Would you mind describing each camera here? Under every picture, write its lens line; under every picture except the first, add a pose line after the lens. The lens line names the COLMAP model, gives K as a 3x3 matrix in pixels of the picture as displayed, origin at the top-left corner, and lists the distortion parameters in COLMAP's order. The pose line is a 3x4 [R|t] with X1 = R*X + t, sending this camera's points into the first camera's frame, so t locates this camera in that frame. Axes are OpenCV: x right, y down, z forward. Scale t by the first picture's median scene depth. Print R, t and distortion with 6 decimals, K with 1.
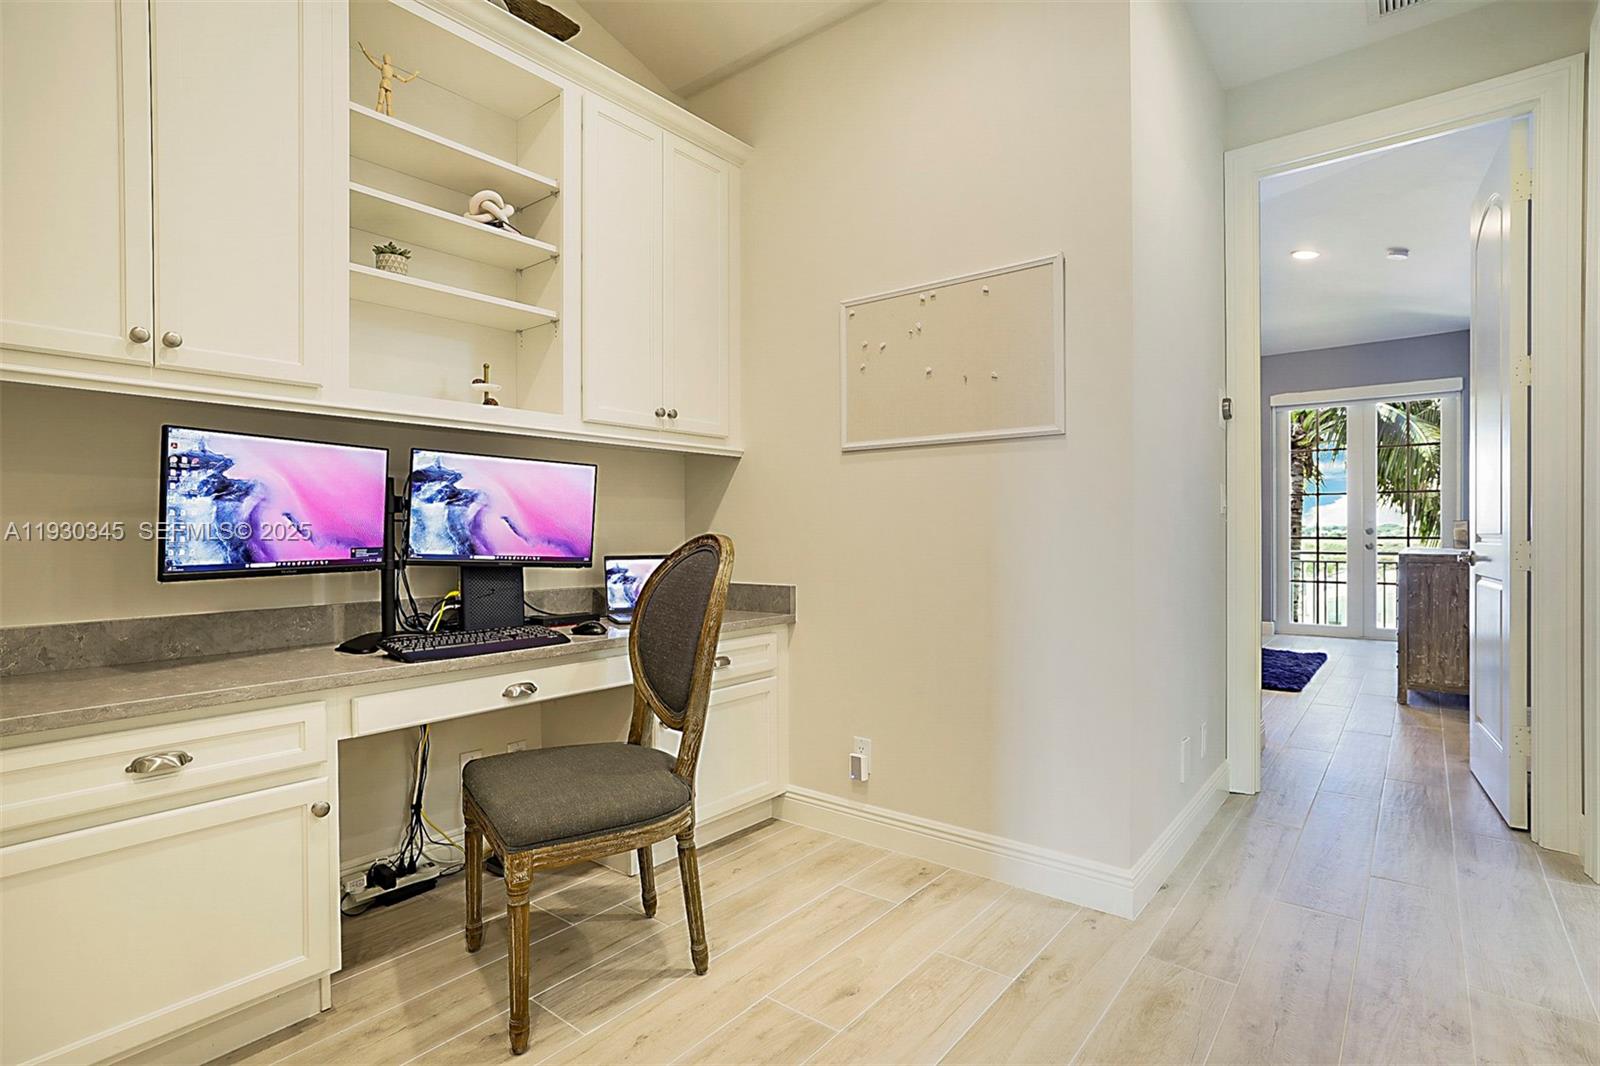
lens RADIAL K [[797.0, 0, 796.6], [0, 797.0, 534.9], [0, 0, 1]] dist [-0.023846, 0.000831]
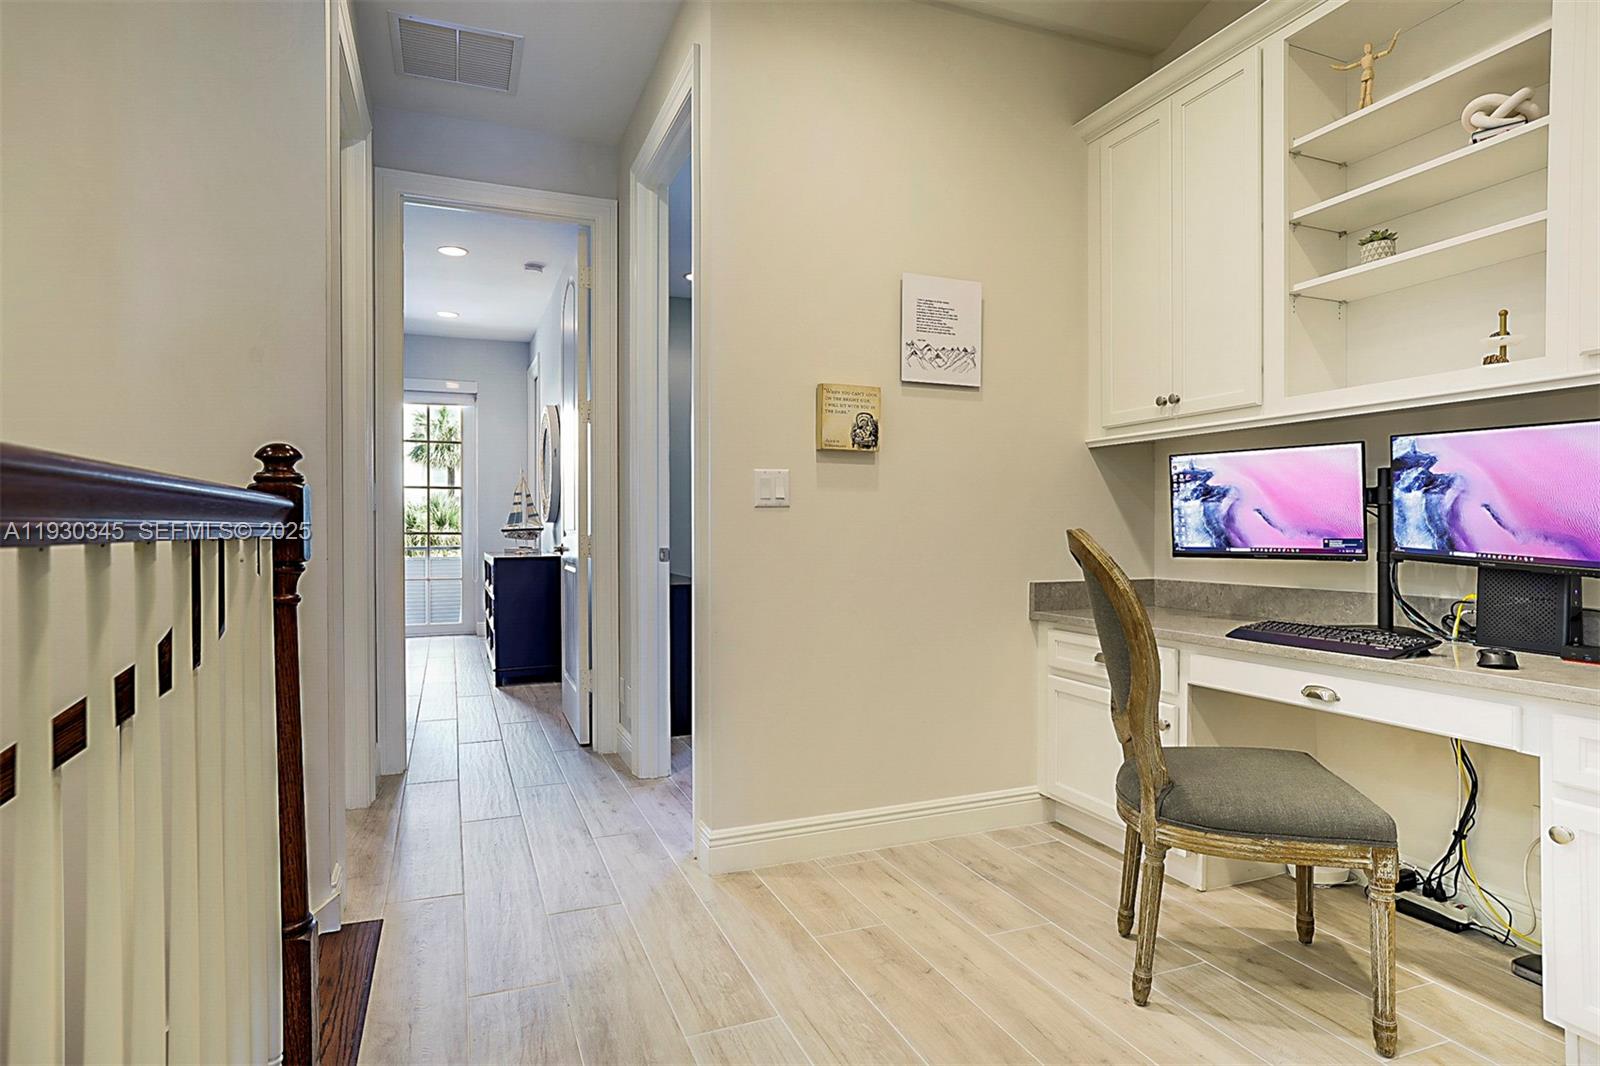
lens RADIAL K [[845.4, 0, 801.7], [0, 845.4, 532.1], [0, 0, 1]] dist [-0.003812, -0.000451]
pose [[-0.486802, 0.007508, -0.873480, 0.829841], [-0.000534, 0.999960, 0.008893, -0.002414], [0.873512, 0.004795, -0.486778, 0.971149]]
